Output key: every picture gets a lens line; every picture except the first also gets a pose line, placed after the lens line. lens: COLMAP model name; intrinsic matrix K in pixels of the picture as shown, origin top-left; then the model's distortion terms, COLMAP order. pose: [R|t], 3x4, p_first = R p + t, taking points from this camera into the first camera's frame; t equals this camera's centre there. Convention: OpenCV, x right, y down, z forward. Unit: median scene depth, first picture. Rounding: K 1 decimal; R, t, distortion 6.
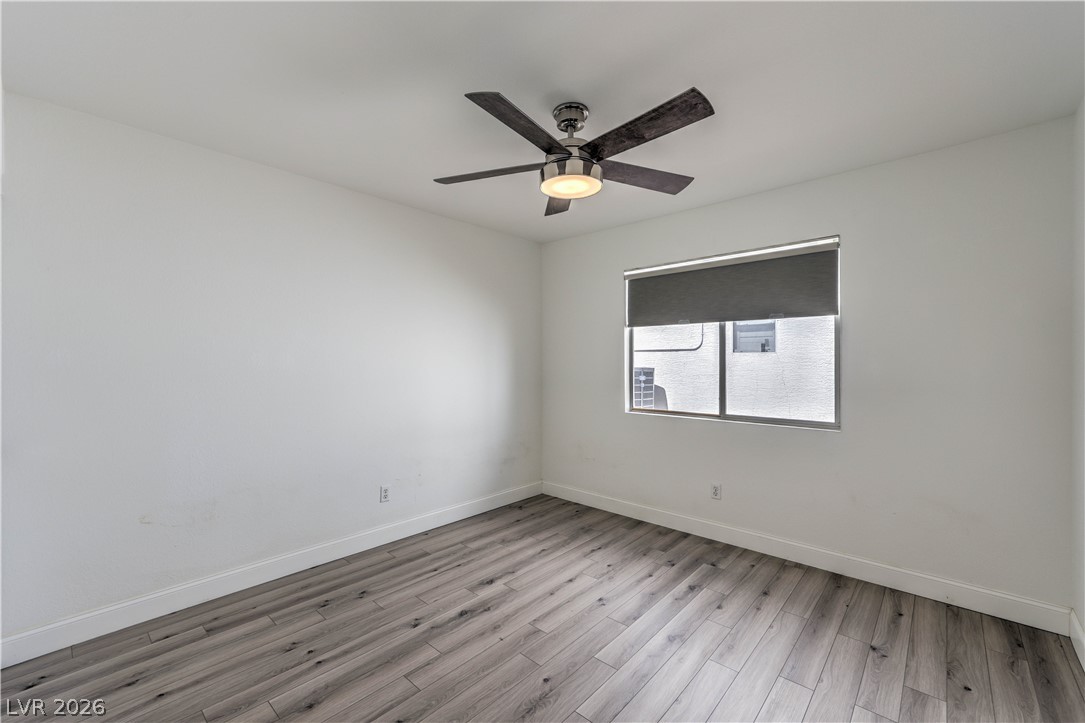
lens RADIAL K [[445.2, 0, 540.9], [0, 445.2, 362.0], [0, 0, 1]] dist [0.010878, 0.000419]
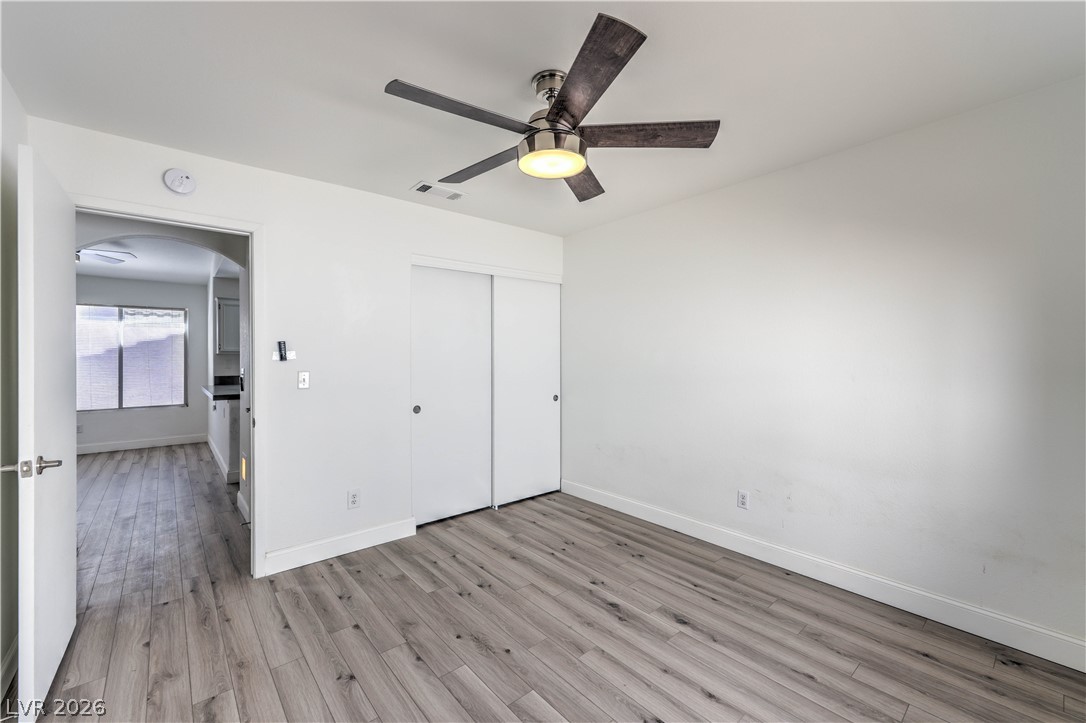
lens RADIAL K [[445.6, 0, 542.6], [0, 445.6, 358.2], [0, 0, 1]] dist [0.010878, 0.000419]
pose [[-0.127023, 0.001281, -0.991899, 0.756871], [0.001807, 0.999998, 0.001060, 0.000662], [0.991898, -0.001658, -0.127025, 0.861438]]
